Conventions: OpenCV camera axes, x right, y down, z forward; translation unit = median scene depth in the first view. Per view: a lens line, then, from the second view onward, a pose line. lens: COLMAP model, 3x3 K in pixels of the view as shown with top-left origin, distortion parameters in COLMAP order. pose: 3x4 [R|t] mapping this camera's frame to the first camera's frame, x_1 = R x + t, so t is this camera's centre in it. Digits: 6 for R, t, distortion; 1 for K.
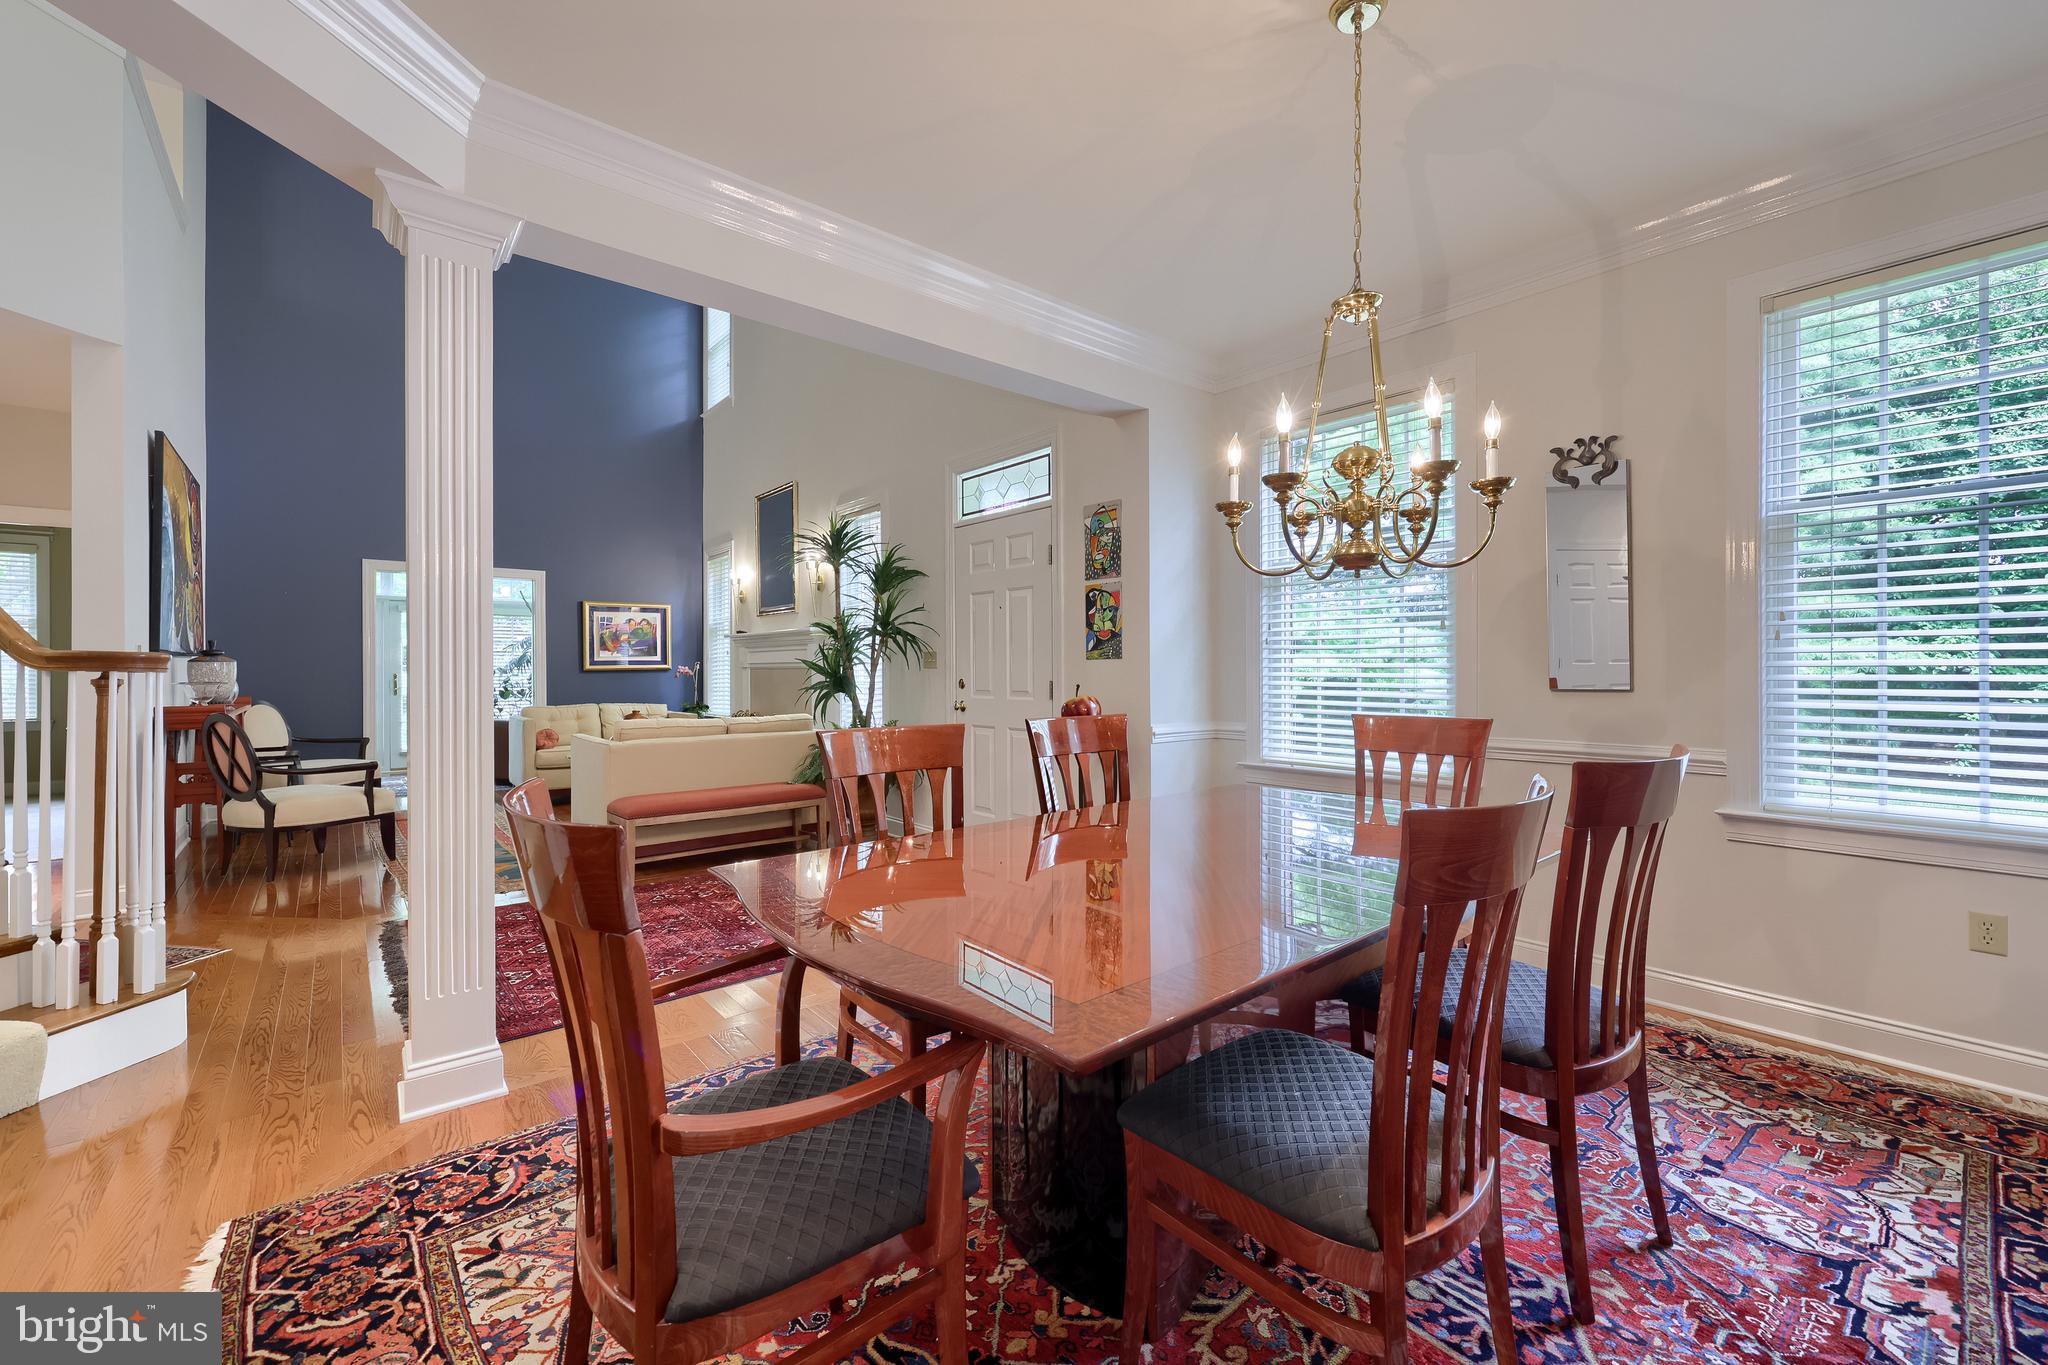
lens RADIAL K [[828.3, 0, 1028.2], [0, 828.3, 673.9], [0, 0, 1]] dist [0.002618, -0.001341]
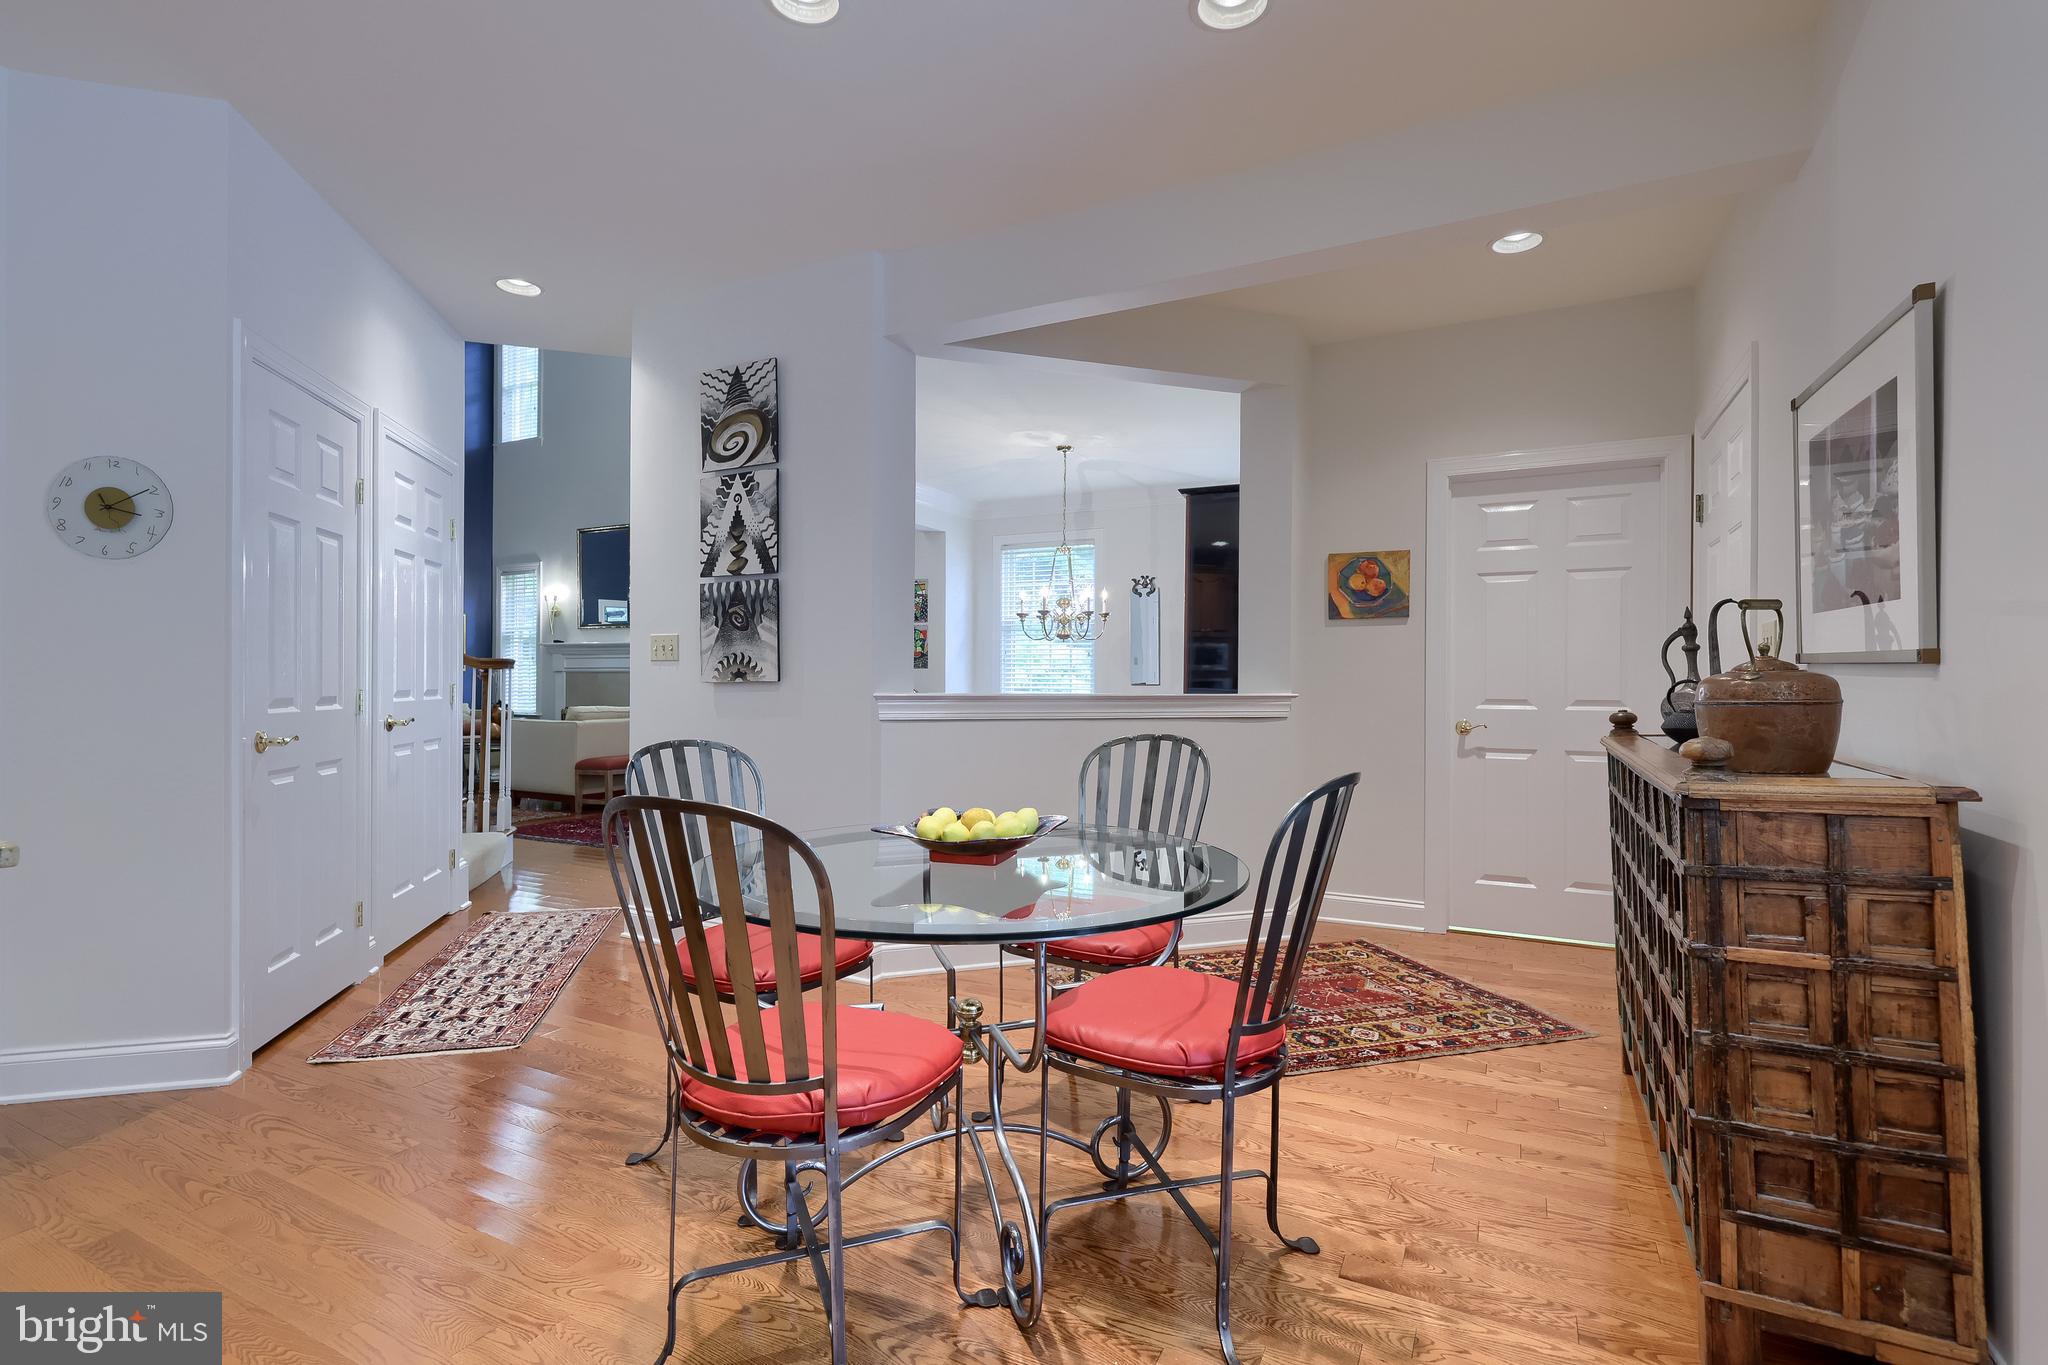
lens RADIAL K [[952.6, 0, 1029.9], [0, 952.6, 686.2], [0, 0, 1]] dist [0.000786, -0.000640]
pose [[0.918705, 0.005495, 0.394905, -0.480023], [-0.005244, 0.999985, -0.001714, 0.022197], [-0.394909, -0.000496, 0.918720, -0.942730]]
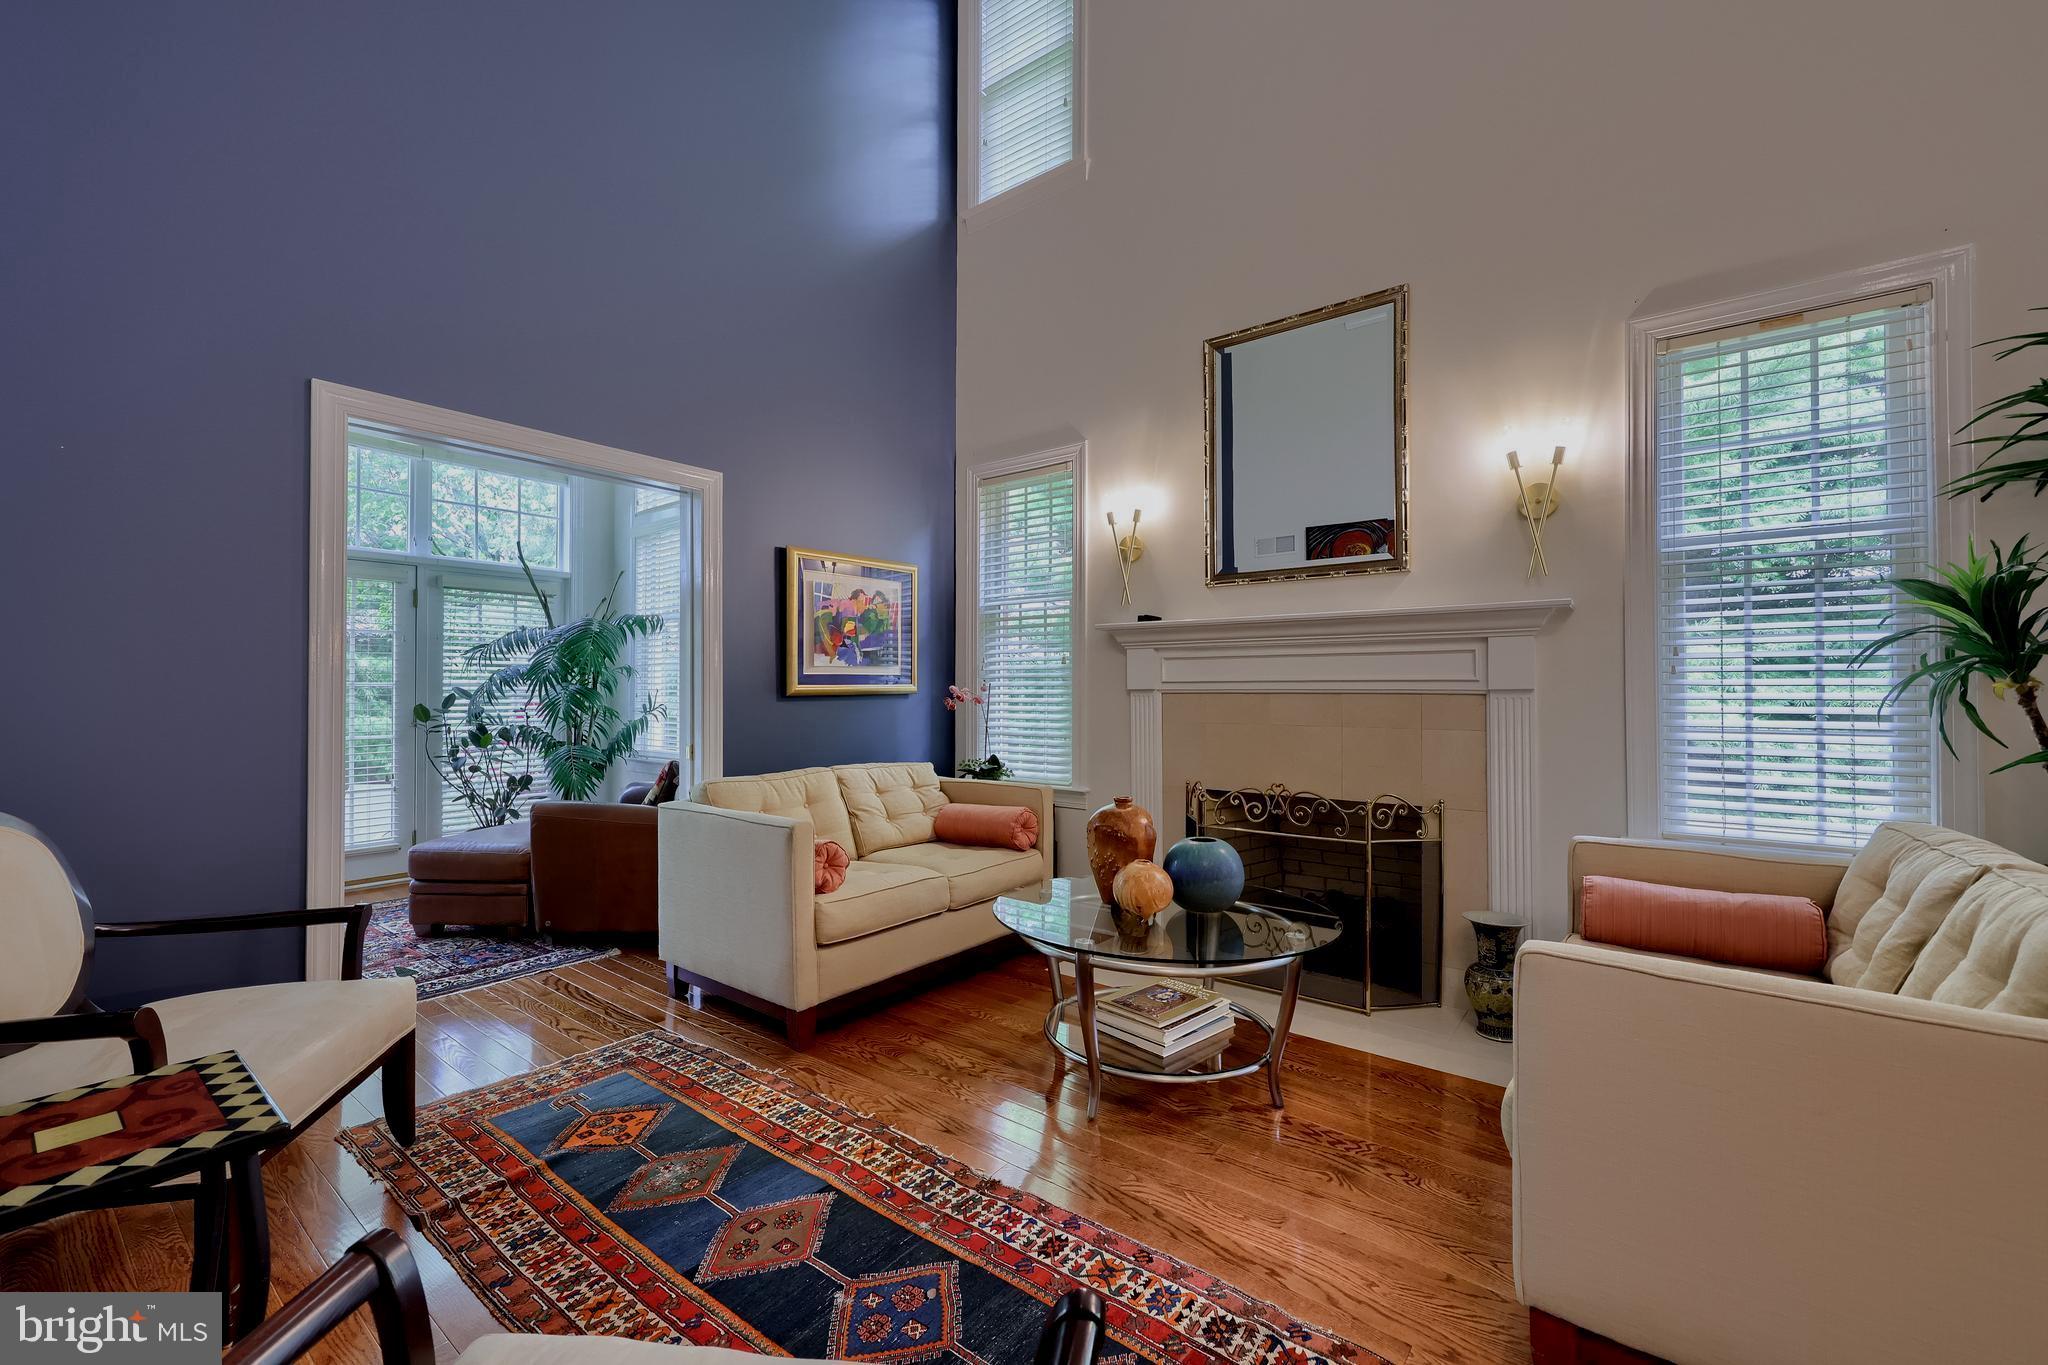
lens RADIAL K [[828.3, 0, 1015.1], [0, 828.3, 682.8], [0, 0, 1]] dist [0.002618, -0.001341]
pose [[0.977131, 0.004271, 0.212596, -0.958205], [-0.001385, 0.999905, -0.013722, -0.009650], [-0.212634, 0.013114, 0.977044, 0.974296]]
